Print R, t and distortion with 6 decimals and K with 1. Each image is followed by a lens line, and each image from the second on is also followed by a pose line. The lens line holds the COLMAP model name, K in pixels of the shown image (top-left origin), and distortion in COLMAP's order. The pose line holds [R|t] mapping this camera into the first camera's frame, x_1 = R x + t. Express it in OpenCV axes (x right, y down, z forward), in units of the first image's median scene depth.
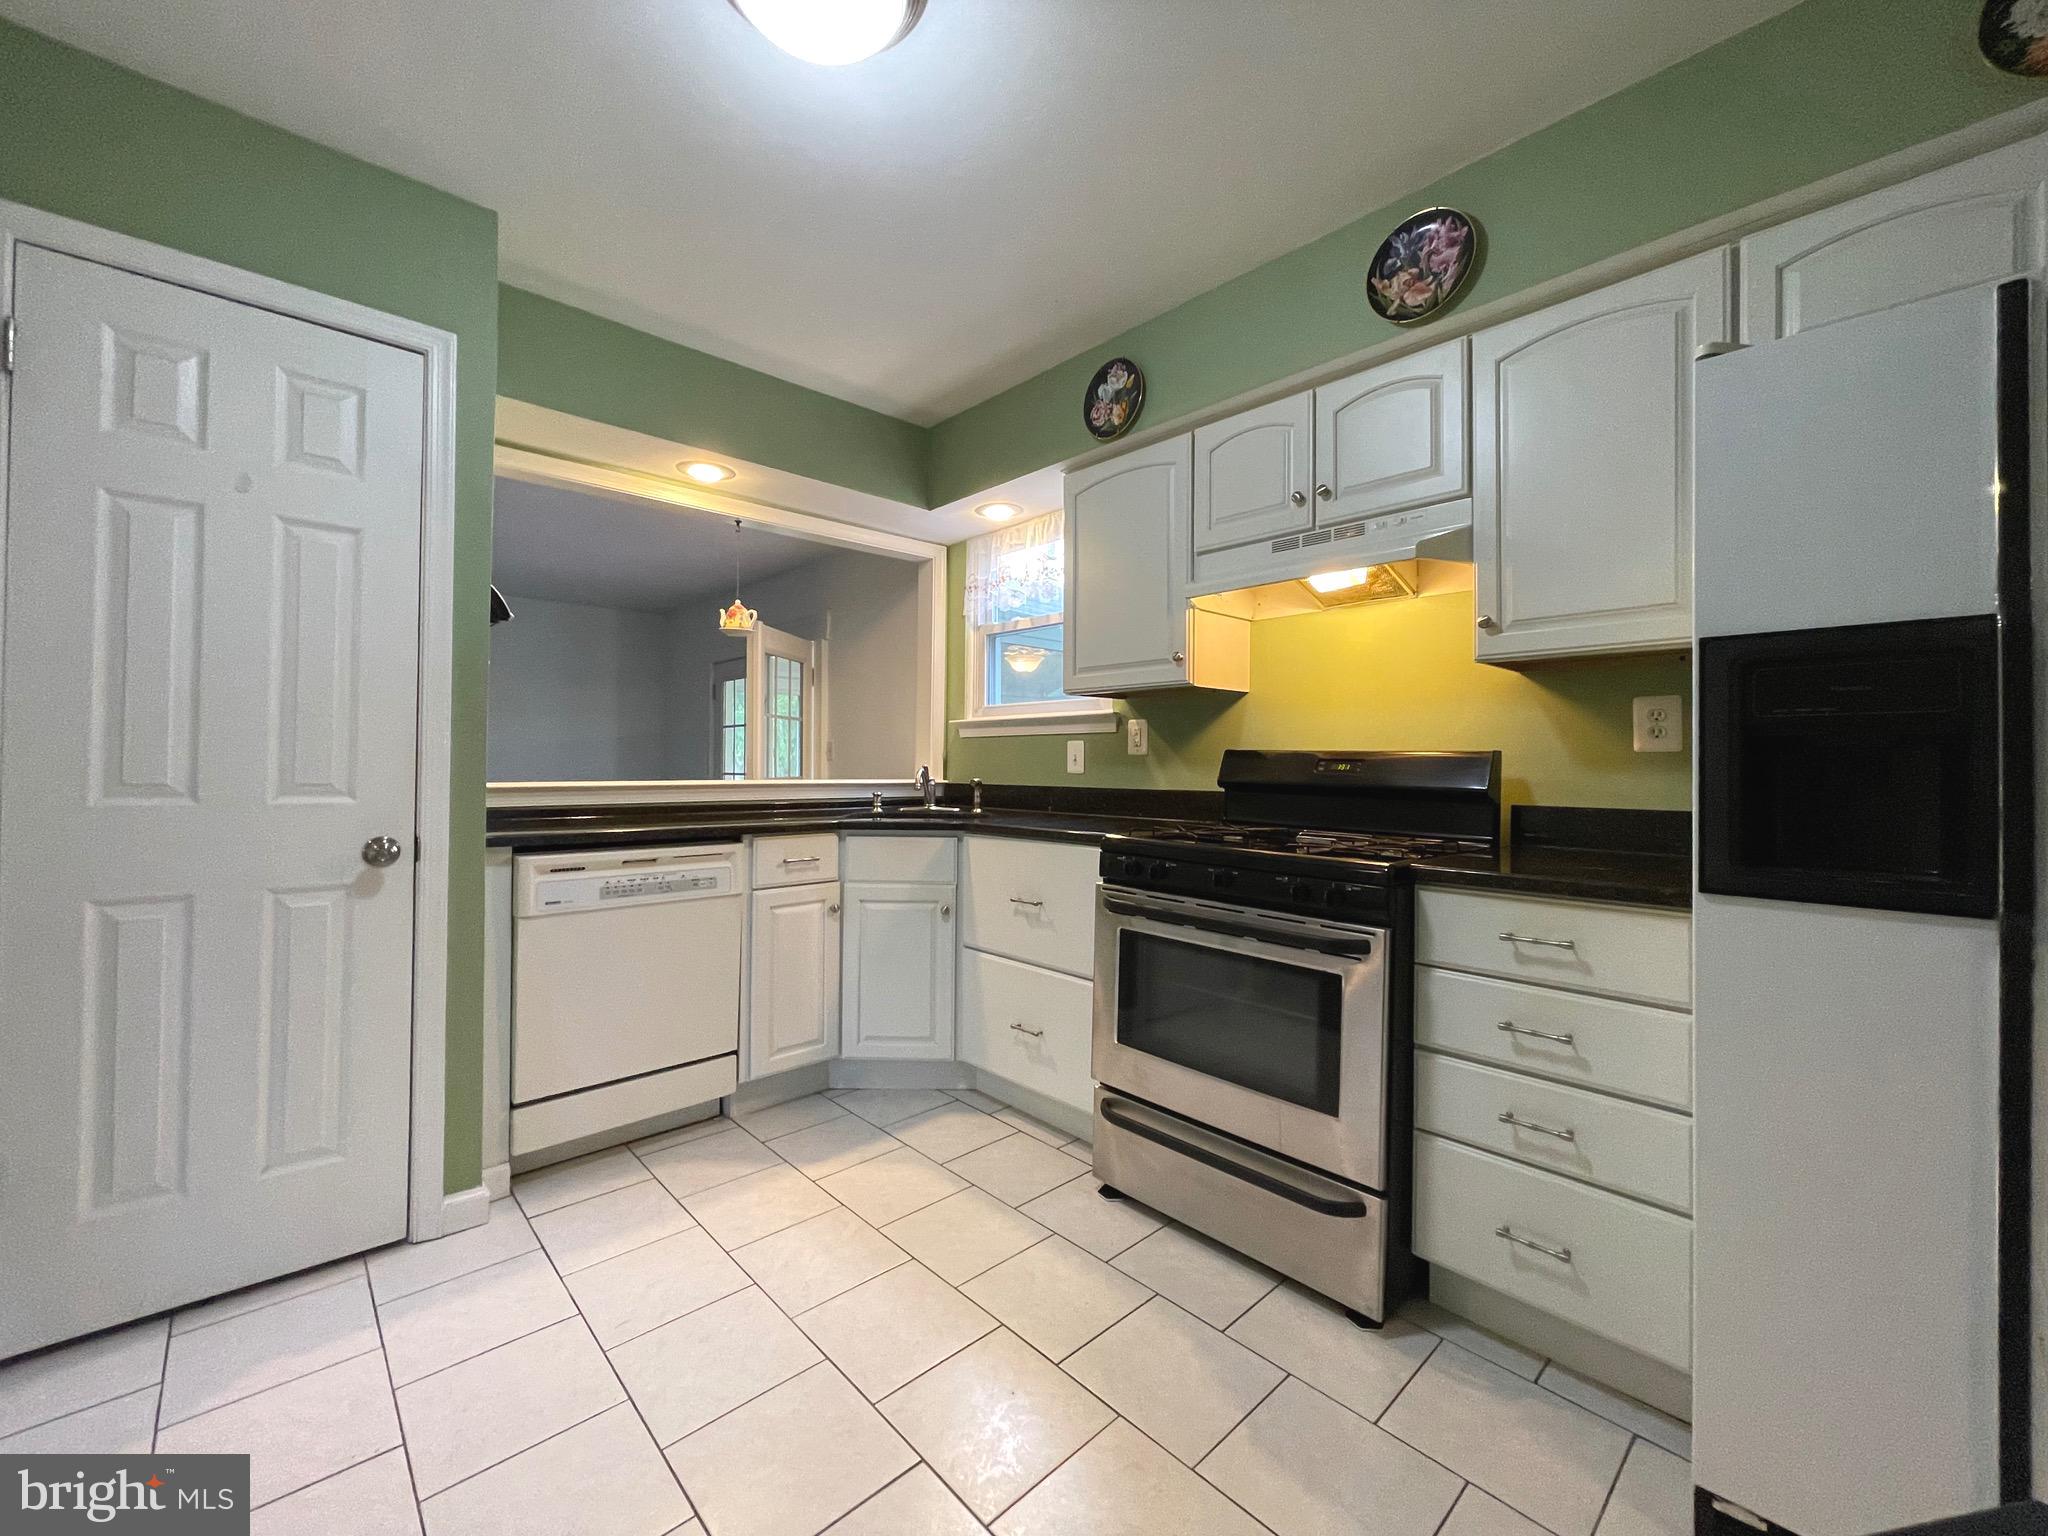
lens RADIAL K [[829.0, 0, 1024.2], [0, 829.0, 754.7], [0, 0, 1]] dist [-0.000915, 0.000307]
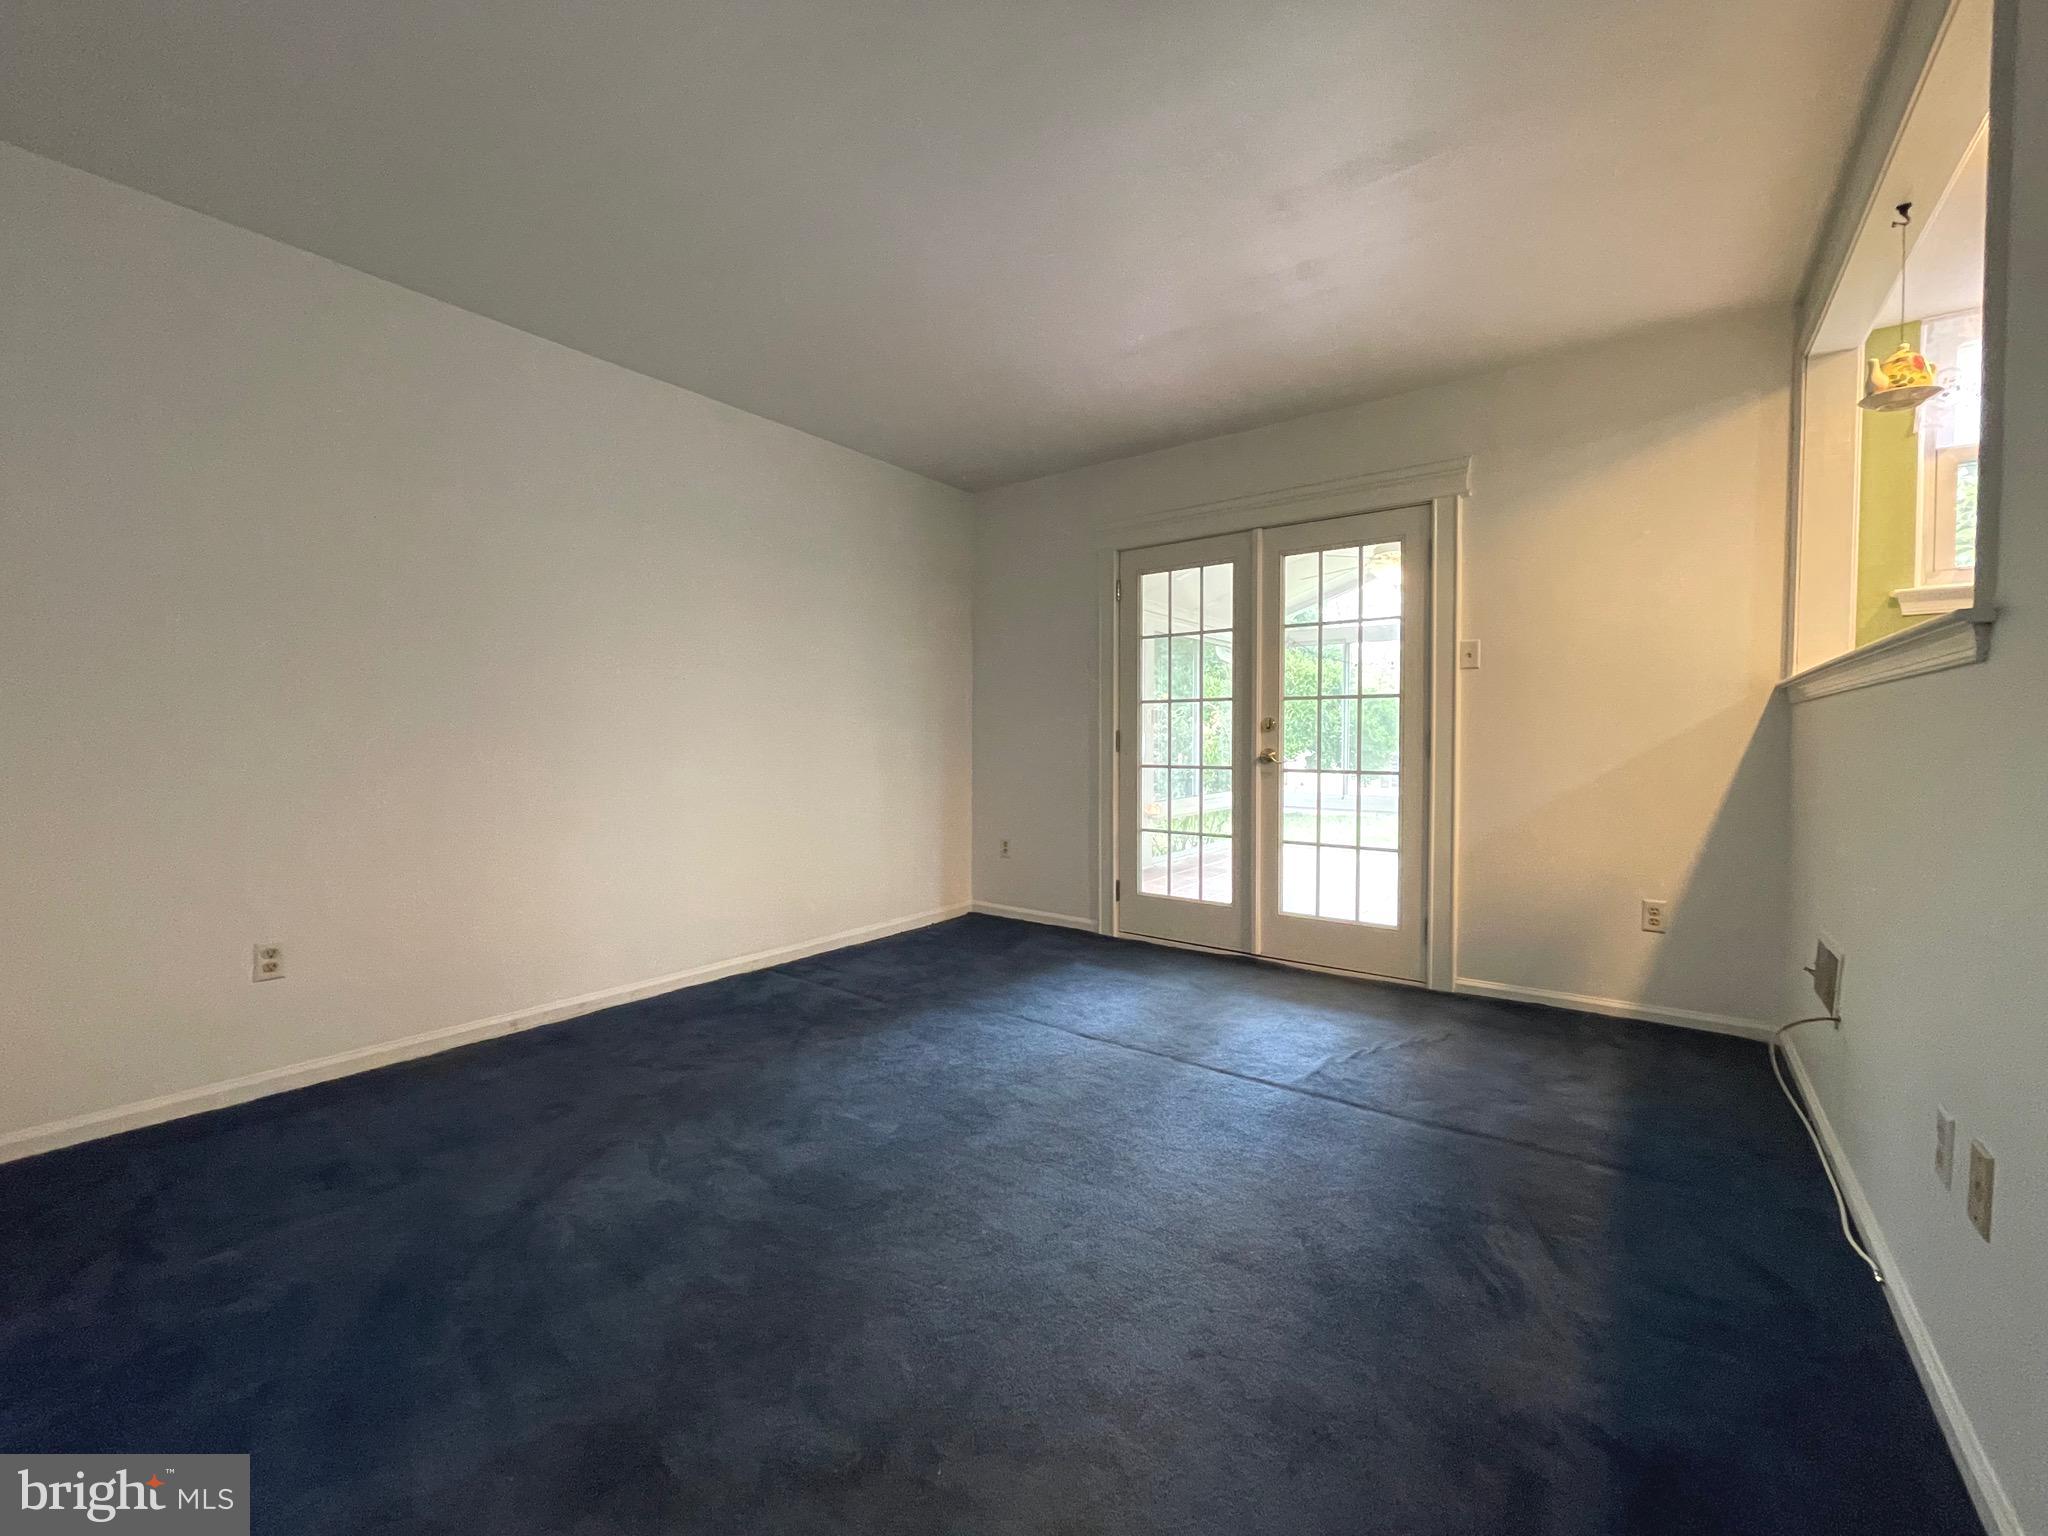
lens RADIAL K [[829.0, 0, 1024.2], [0, 829.0, 754.7], [0, 0, 1]] dist [-0.000915, 0.000307]
pose [[0.985533, -0.018925, 0.168426, -1.394407], [0.012556, 0.999168, 0.038799, 0.089834], [-0.169020, -0.036123, 0.984950, 0.680642]]
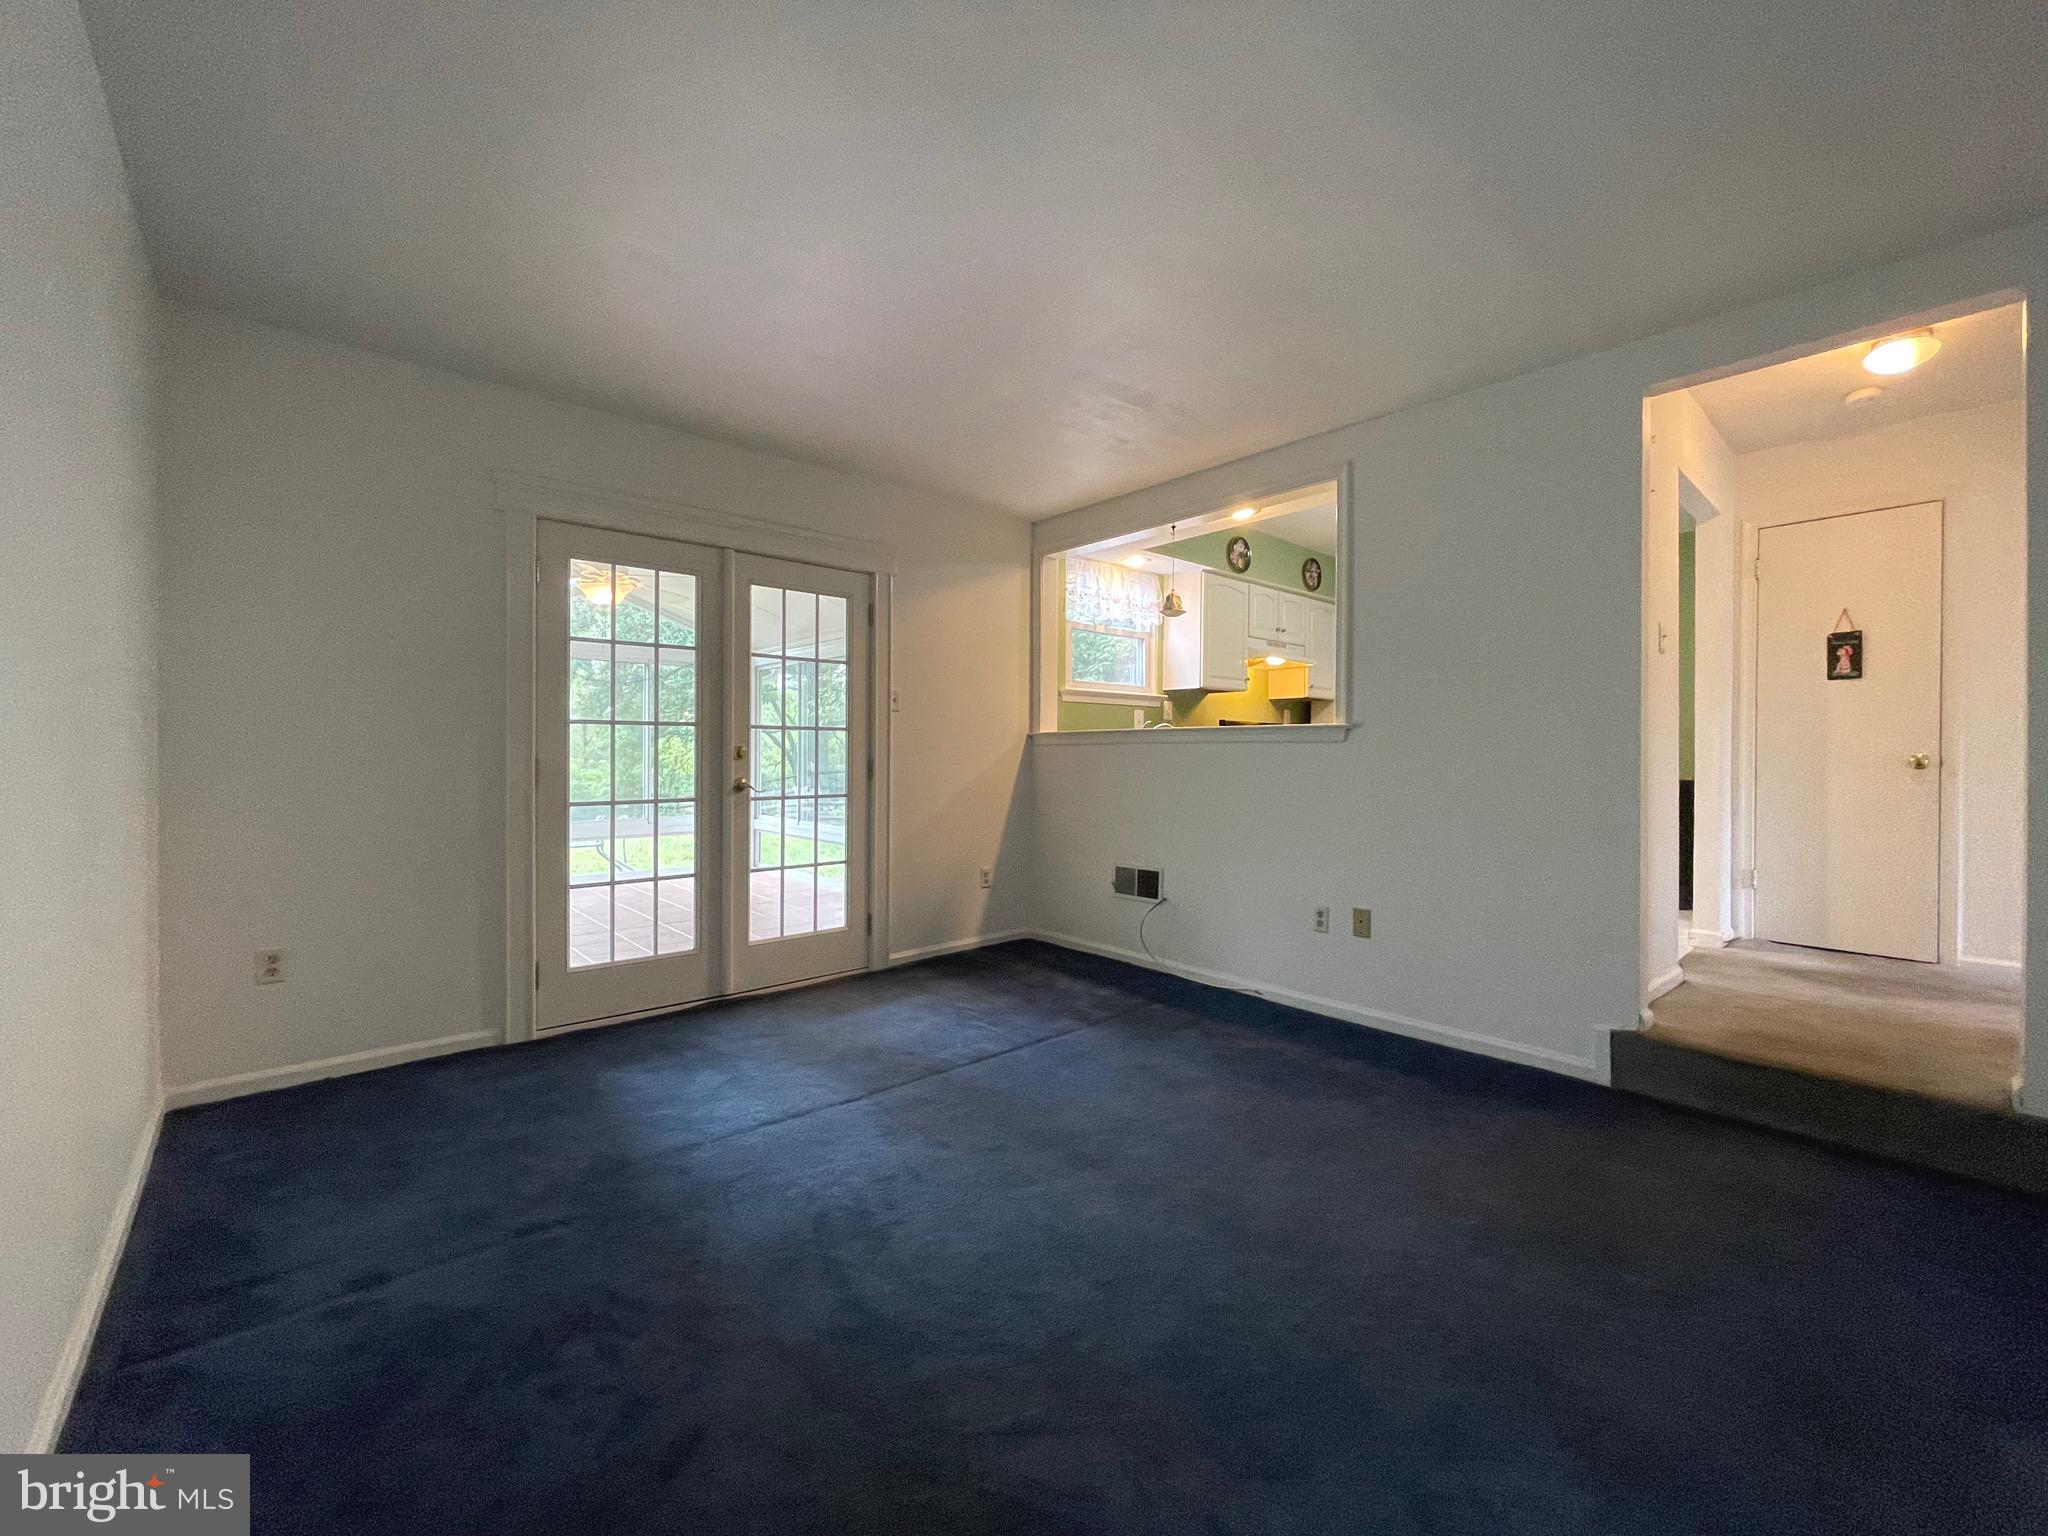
lens RADIAL K [[830.4, 0, 1022.9], [0, 830.4, 753.7], [0, 0, 1]] dist [0.001056, -0.000617]
pose [[0.023938, -0.012503, 0.999635, -2.177692], [-0.018164, 0.999751, 0.012940, 0.072937], [-0.999548, -0.018467, 0.023705, 1.578648]]
